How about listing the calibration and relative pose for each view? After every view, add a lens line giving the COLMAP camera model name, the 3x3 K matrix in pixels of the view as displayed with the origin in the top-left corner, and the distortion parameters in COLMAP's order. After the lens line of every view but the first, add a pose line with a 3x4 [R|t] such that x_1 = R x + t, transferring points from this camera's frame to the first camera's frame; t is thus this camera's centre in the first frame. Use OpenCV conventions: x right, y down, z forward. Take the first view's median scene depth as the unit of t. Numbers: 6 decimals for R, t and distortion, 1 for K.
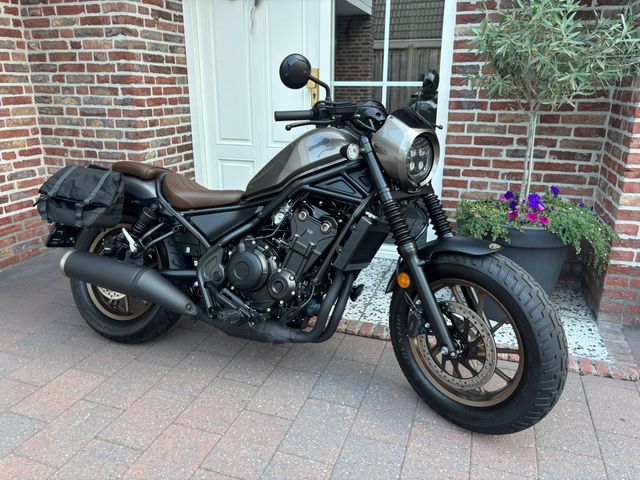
lens RADIAL K [[488.3, 0, 320.4], [0, 488.3, 236.4], [0, 0, 1]] dist [-0.004395, -0.002721]
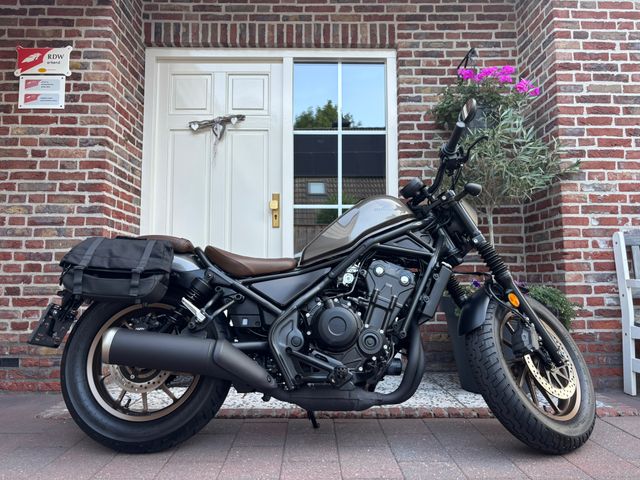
lens RADIAL K [[474.2, 0, 307.9], [0, 474.2, 231.5], [0, 0, 1]] dist [0.038459, -0.065316]
pose [[0.943471, 0.027144, 0.330343, -0.318279], [0.100232, 0.926615, -0.362406, 0.144259], [-0.315938, 0.375030, 0.871513, 0.079731]]
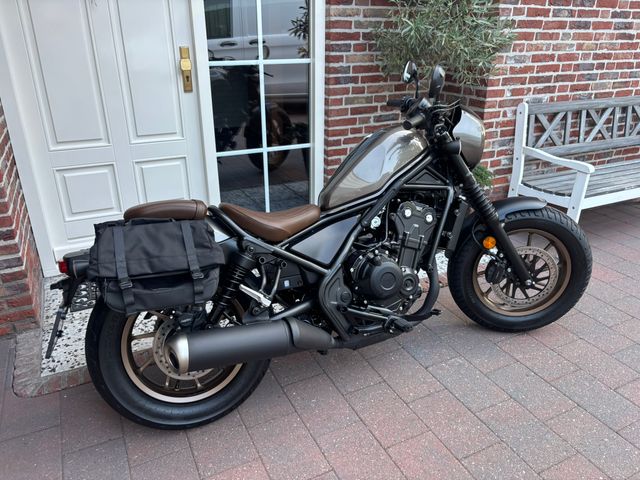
lens RADIAL K [[486.7, 0, 320.0], [0, 486.7, 240.0], [0, 0, 1]] dist [0.023463, -0.050944]
pose [[0.701263, -0.287648, 0.652295, -0.541710], [0.209766, 0.957735, 0.196828, -0.145047], [-0.681343, -0.001199, 0.731963, 0.216855]]
